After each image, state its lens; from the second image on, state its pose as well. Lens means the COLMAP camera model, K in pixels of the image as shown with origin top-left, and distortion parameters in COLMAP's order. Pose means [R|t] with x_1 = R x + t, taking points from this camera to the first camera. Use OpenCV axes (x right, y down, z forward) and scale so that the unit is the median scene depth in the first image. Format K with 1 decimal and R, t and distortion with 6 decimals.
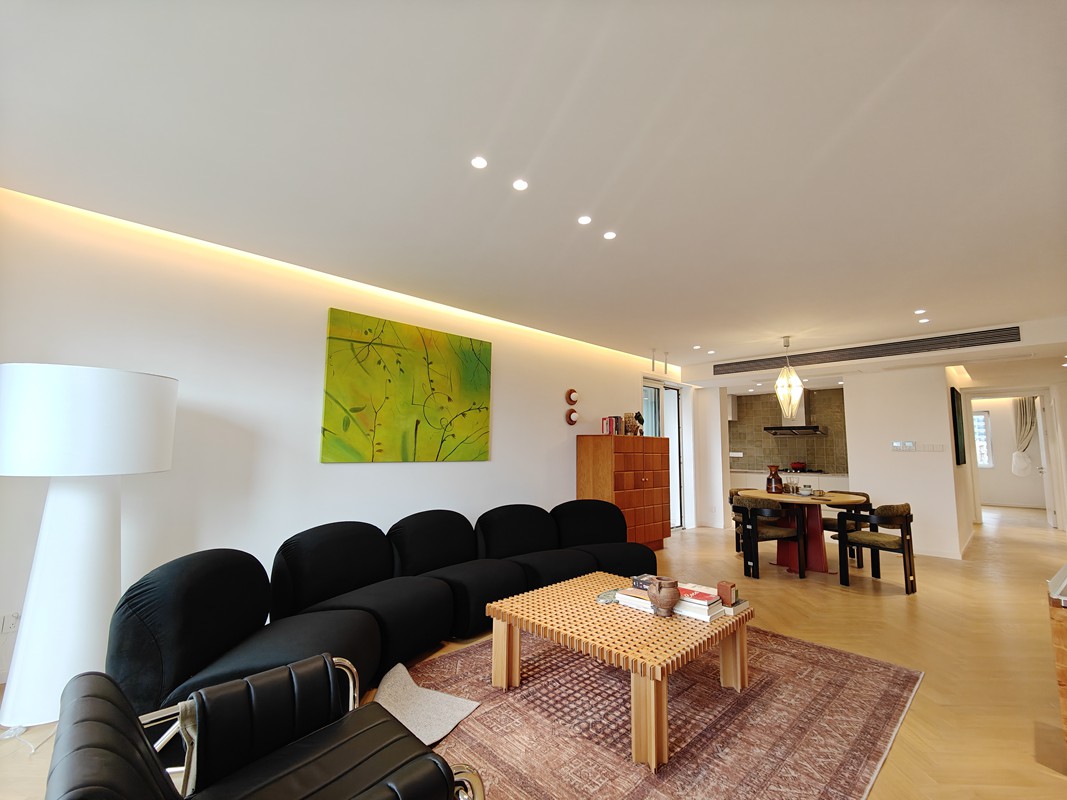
lens RADIAL K [[460.8, 0, 536.3], [0, 460.8, 396.7], [0, 0, 1]] dist [0.004379, -0.003060]
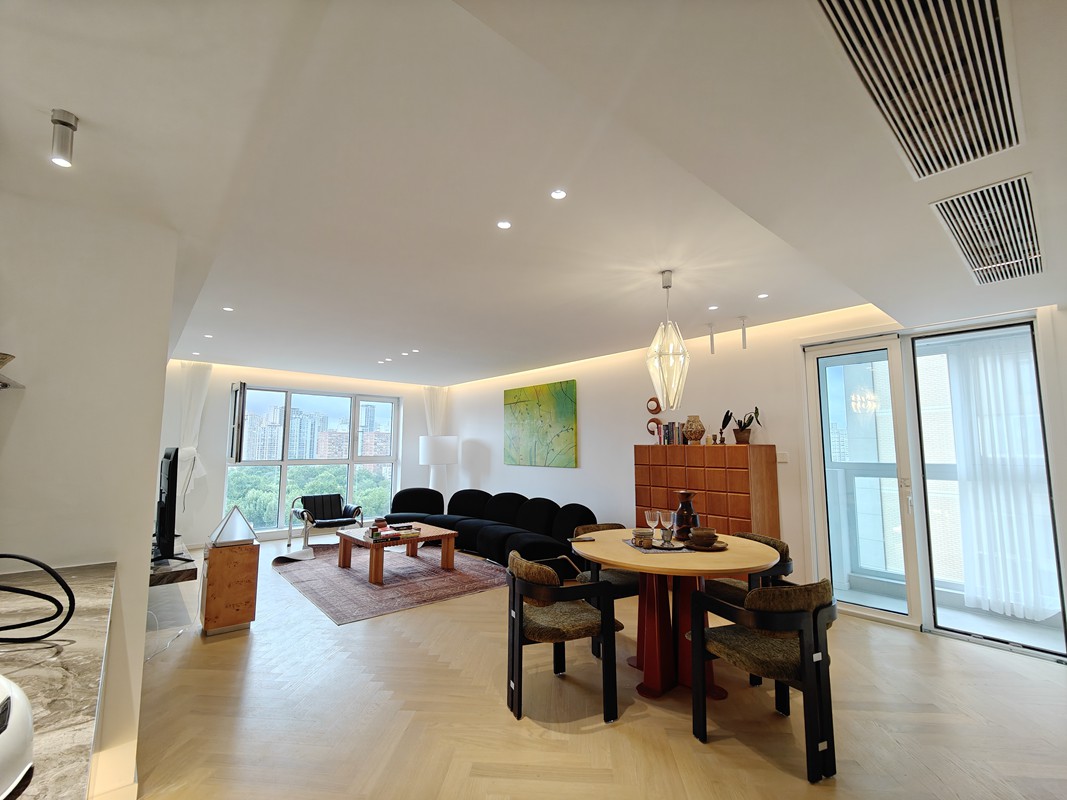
lens RADIAL K [[460.8, 0, 540.7], [0, 460.8, 406.9], [0, 0, 1]] dist [0.004379, -0.003060]
pose [[-0.044960, -0.102194, -0.993748, 1.321512], [0.110638, 0.988125, -0.106621, 0.100630], [0.992843, -0.114740, -0.033120, 1.011312]]
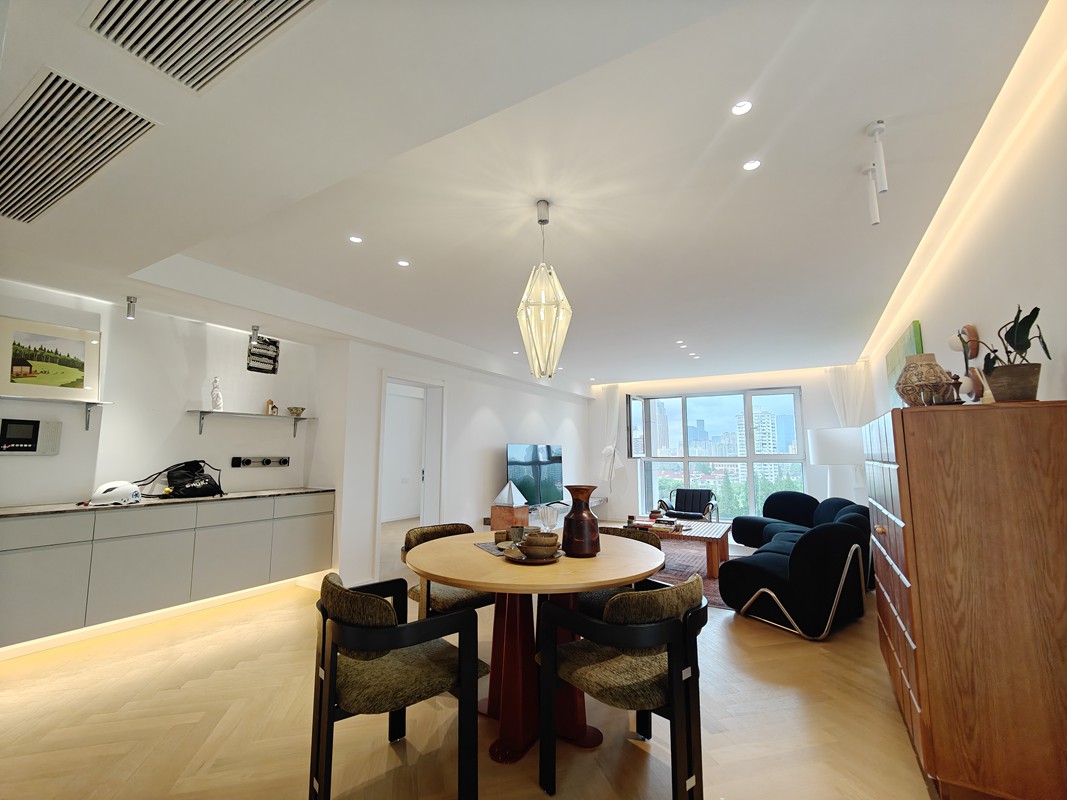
lens RADIAL K [[460.8, 0, 533.5], [0, 460.8, 402.4], [0, 0, 1]] dist [0.004379, -0.003060]
pose [[-0.962165, -0.042132, -0.269190, 0.799887], [0.019506, 0.974786, -0.222289, 0.197113], [0.271768, -0.219129, -0.937083, 1.648292]]
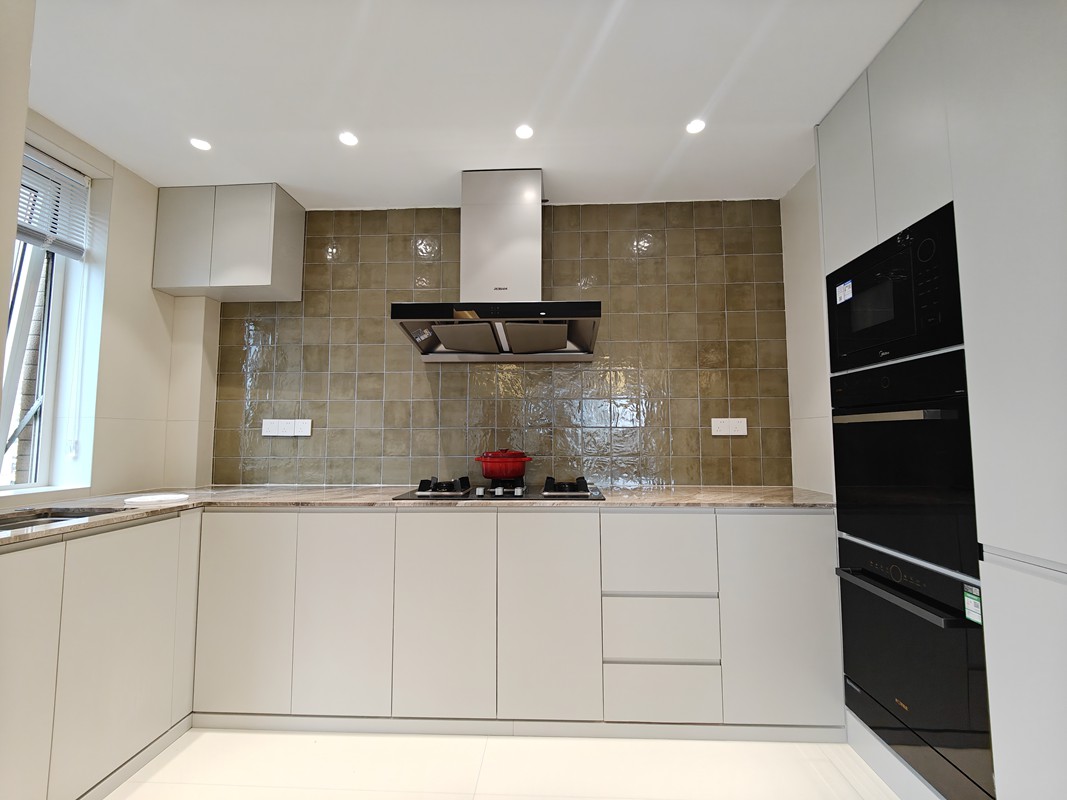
lens RADIAL K [[460.8, 0, 534.9], [0, 460.8, 400.0], [0, 0, 1]] dist [0.004379, -0.003060]
pose [[0.724558, 0.041506, 0.687963, 0.759880], [-0.068603, 0.997571, 0.012068, 0.207792], [-0.685791, -0.055940, 0.725645, 1.528530]]
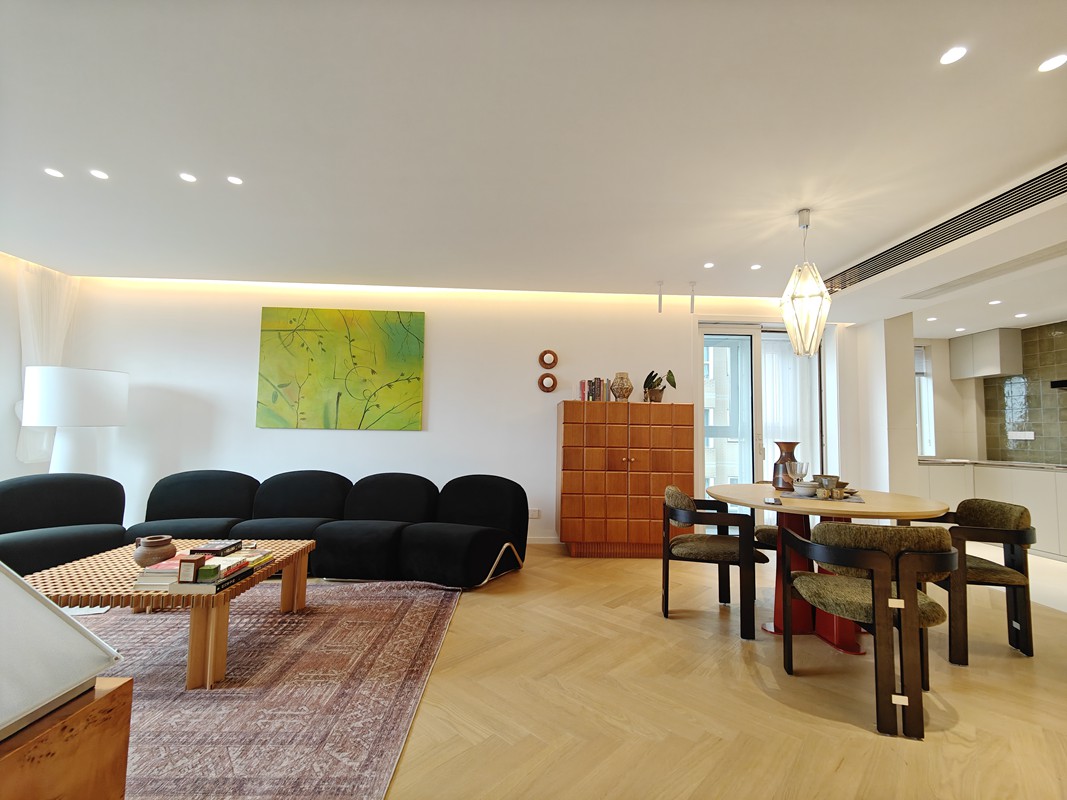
lens RADIAL K [[460.8, 0, 538.1], [0, 460.8, 403.6], [0, 0, 1]] dist [0.004379, -0.003060]
pose [[0.747795, -0.040199, -0.662711, 0.789514], [0.066780, 0.997657, 0.014837, 0.086758], [0.660562, -0.055351, 0.748728, 0.442590]]
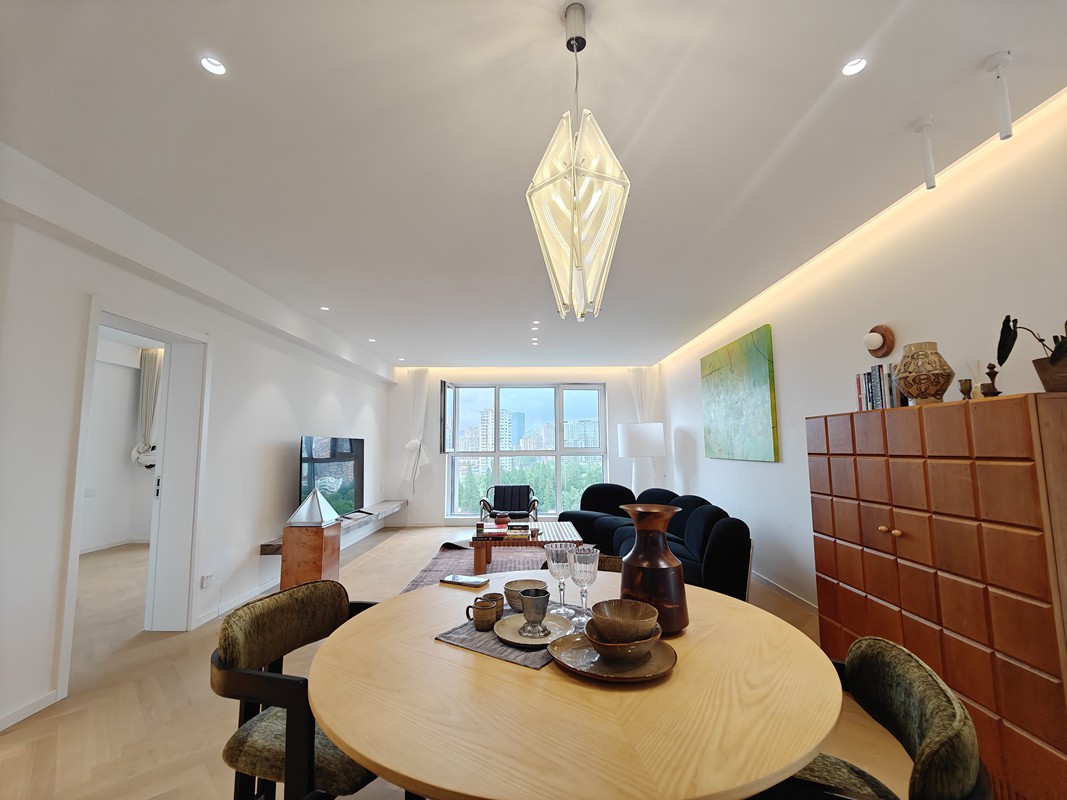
lens RADIAL K [[460.8, 0, 539.2], [0, 460.8, 400.6], [0, 0, 1]] dist [0.004379, -0.003060]
pose [[-0.685291, -0.079931, -0.723870, 0.868829], [0.081373, 0.979331, -0.185175, 0.159386], [0.723709, -0.185802, -0.664622, 1.338048]]
